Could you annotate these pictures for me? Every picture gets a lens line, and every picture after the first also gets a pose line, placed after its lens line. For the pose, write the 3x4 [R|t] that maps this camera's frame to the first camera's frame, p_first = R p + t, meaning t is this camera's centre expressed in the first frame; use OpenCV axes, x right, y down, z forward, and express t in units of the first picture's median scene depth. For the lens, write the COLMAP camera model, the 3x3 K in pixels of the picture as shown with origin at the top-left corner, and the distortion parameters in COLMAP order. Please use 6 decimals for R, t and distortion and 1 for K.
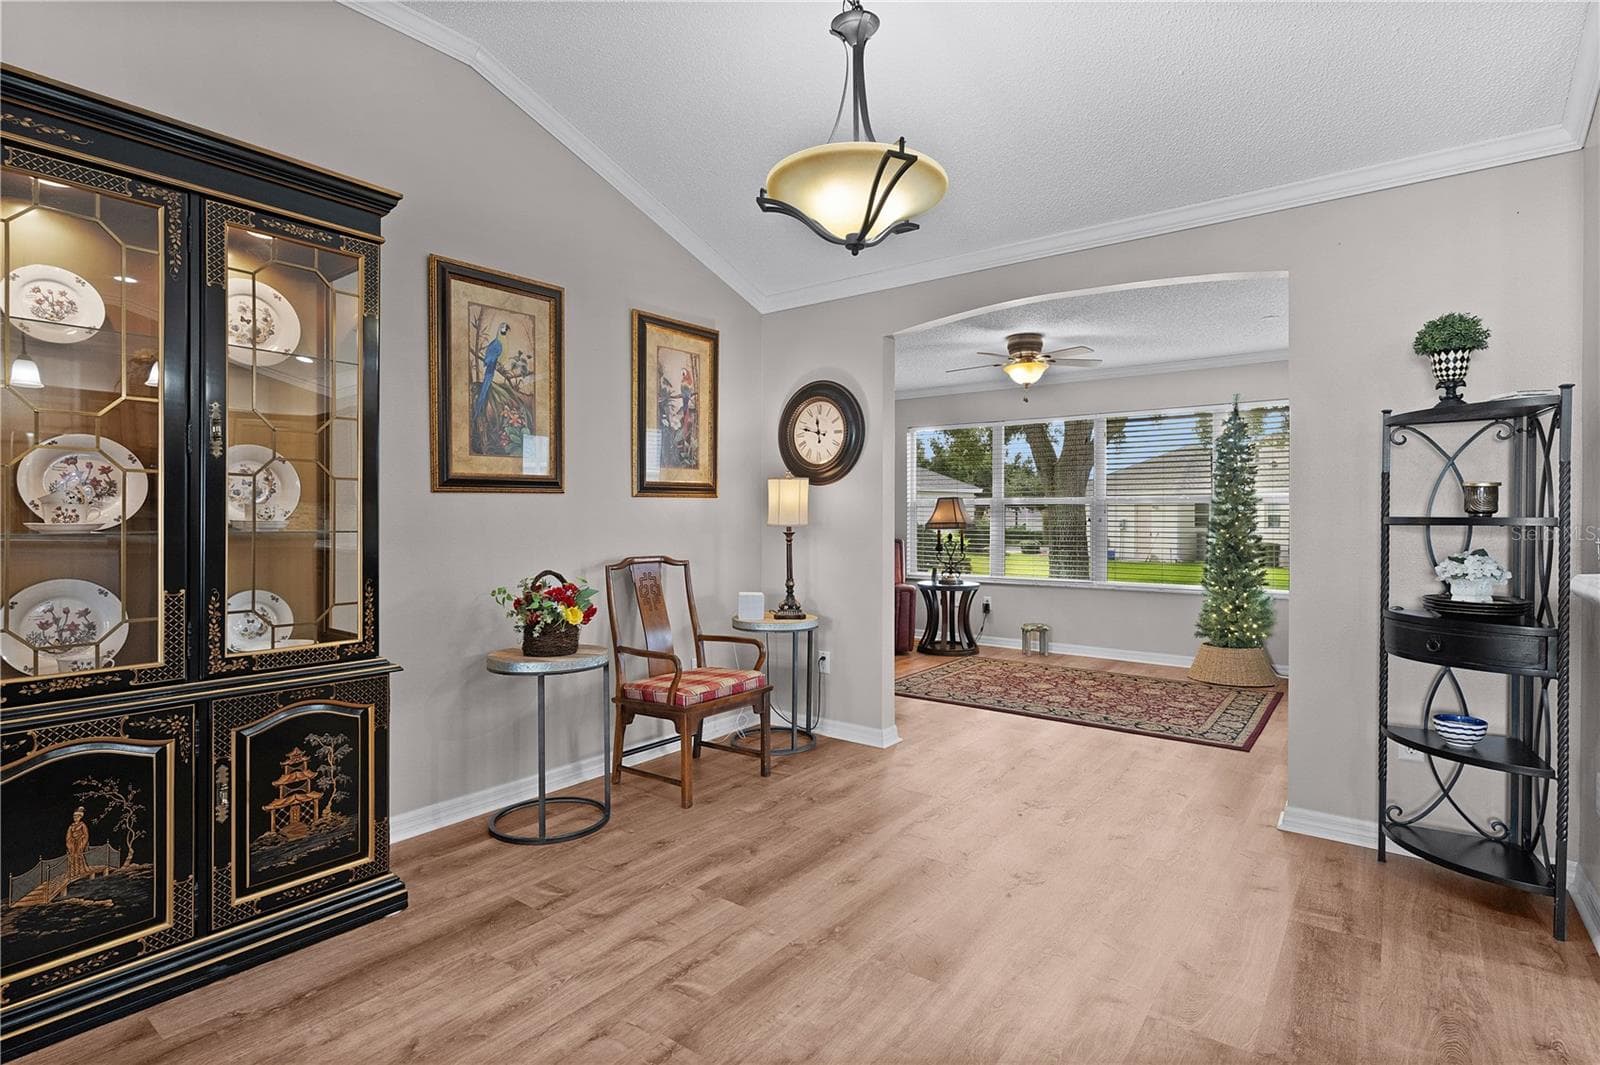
lens RADIAL K [[781.8, 0, 803.9], [0, 781.8, 521.8], [0, 0, 1]] dist [-0.003324, -0.000410]
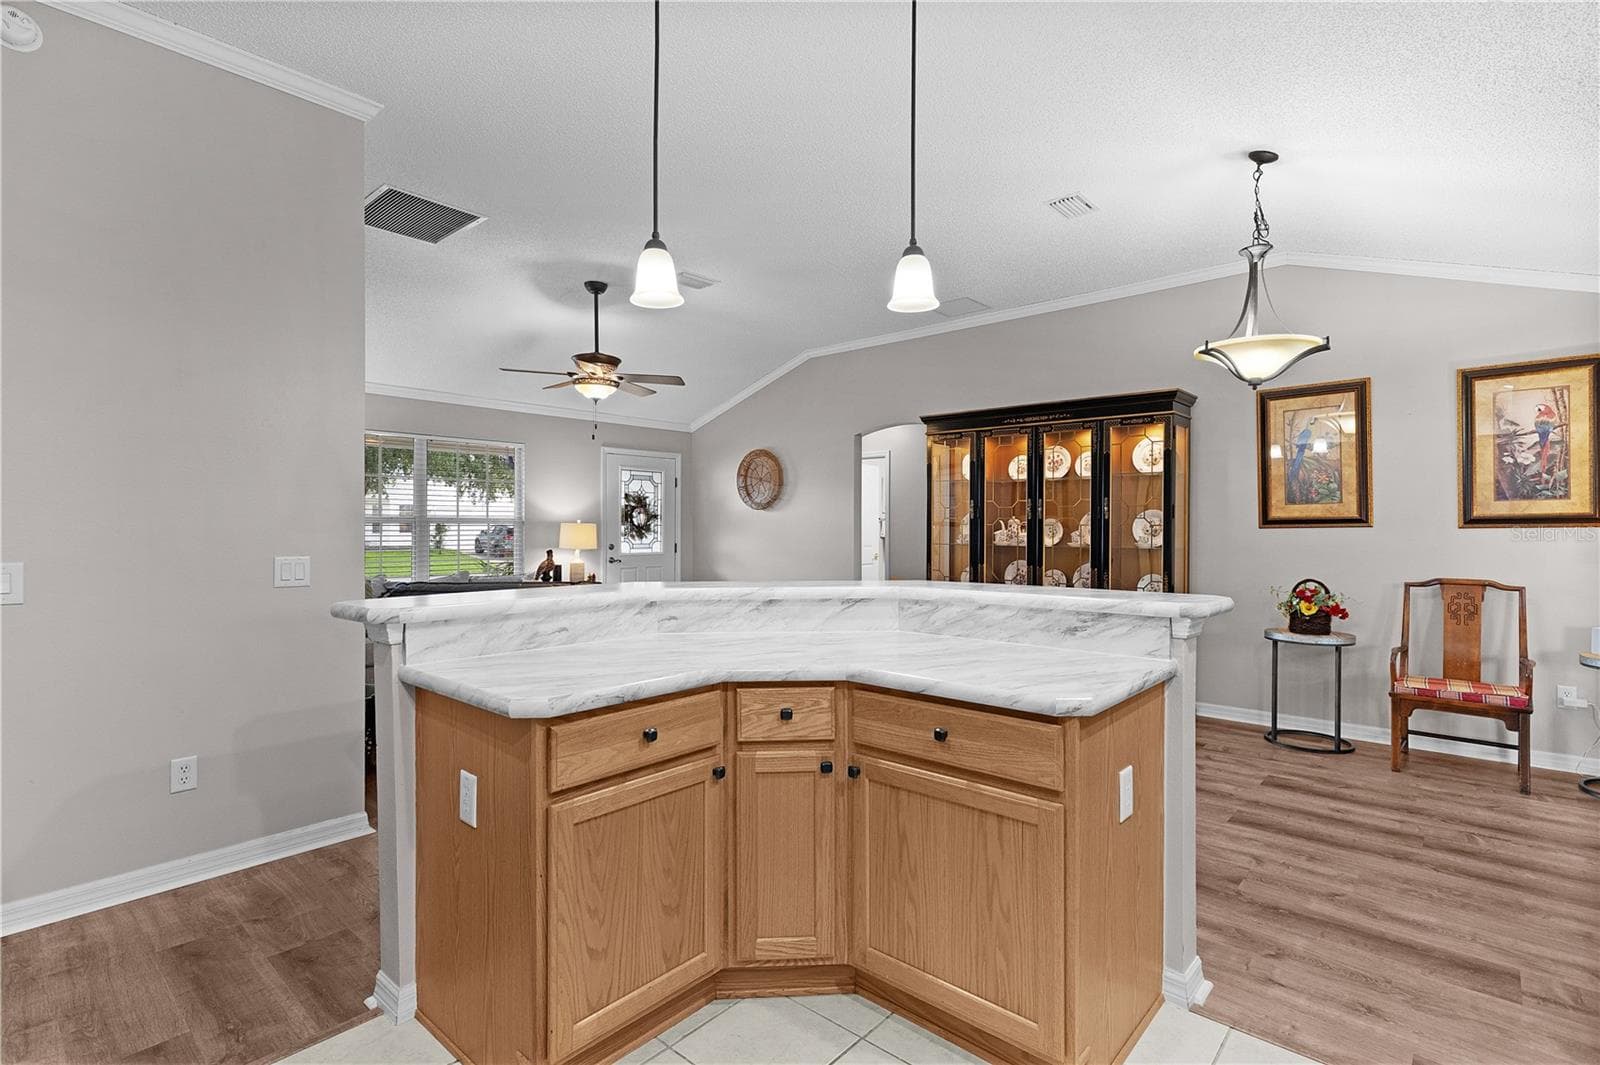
lens RADIAL K [[781.8, 0, 793.4], [0, 781.8, 529.6], [0, 0, 1]] dist [-0.003324, -0.000410]
pose [[-0.090994, 0.002681, -0.995848, 1.179967], [-0.008652, 0.999957, 0.003483, -0.028432], [0.995814, 0.008933, -0.090966, 0.120496]]
